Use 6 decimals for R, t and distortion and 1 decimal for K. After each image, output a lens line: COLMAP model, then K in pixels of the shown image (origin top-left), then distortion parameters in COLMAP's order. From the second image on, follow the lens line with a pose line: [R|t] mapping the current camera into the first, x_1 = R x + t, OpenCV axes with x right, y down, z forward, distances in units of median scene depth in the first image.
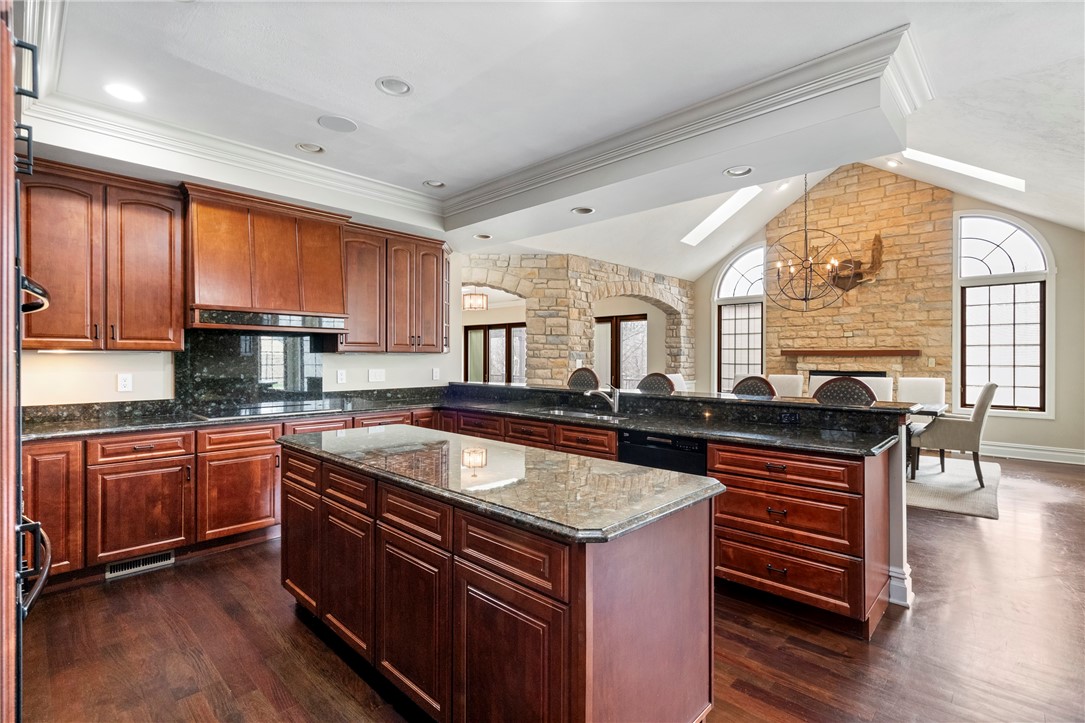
lens RADIAL K [[498.5, 0, 538.8], [0, 498.5, 357.6], [0, 0, 1]] dist [-0.002439, 0.000675]
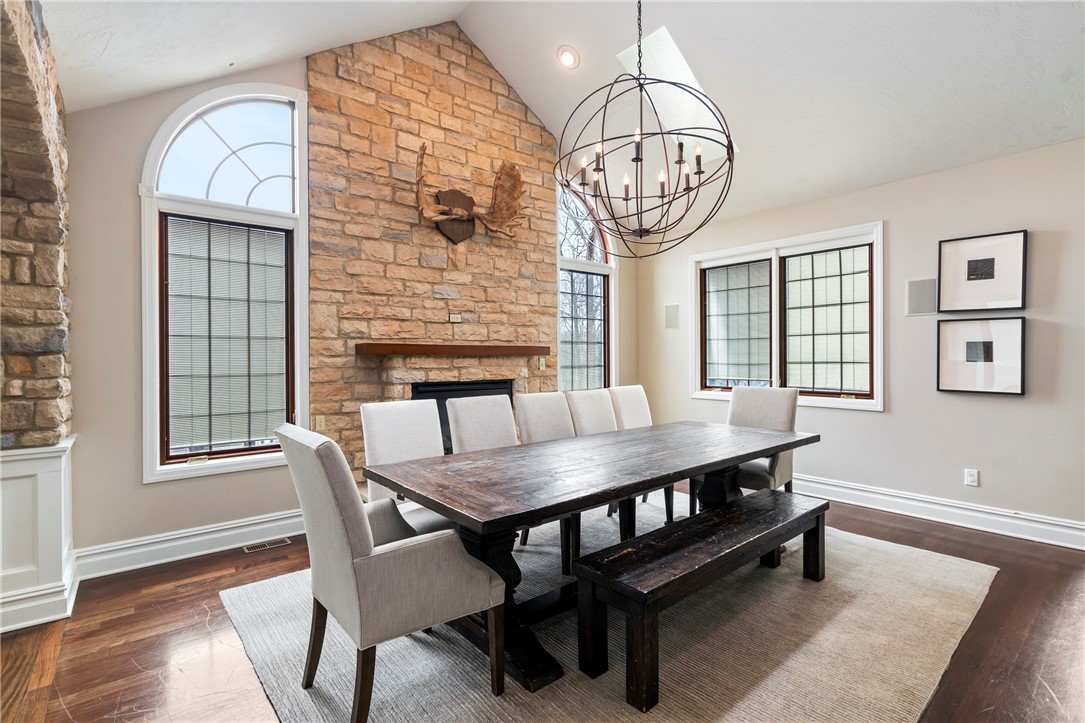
lens RADIAL K [[498.5, 0, 538.3], [0, 498.5, 356.1], [0, 0, 1]] dist [-0.002439, 0.000675]
pose [[0.124216, 0.004381, 0.992245, 0.054645], [0.011699, 0.999914, -0.005879, 0.002057], [-0.992186, 0.012338, 0.124154, 0.835304]]
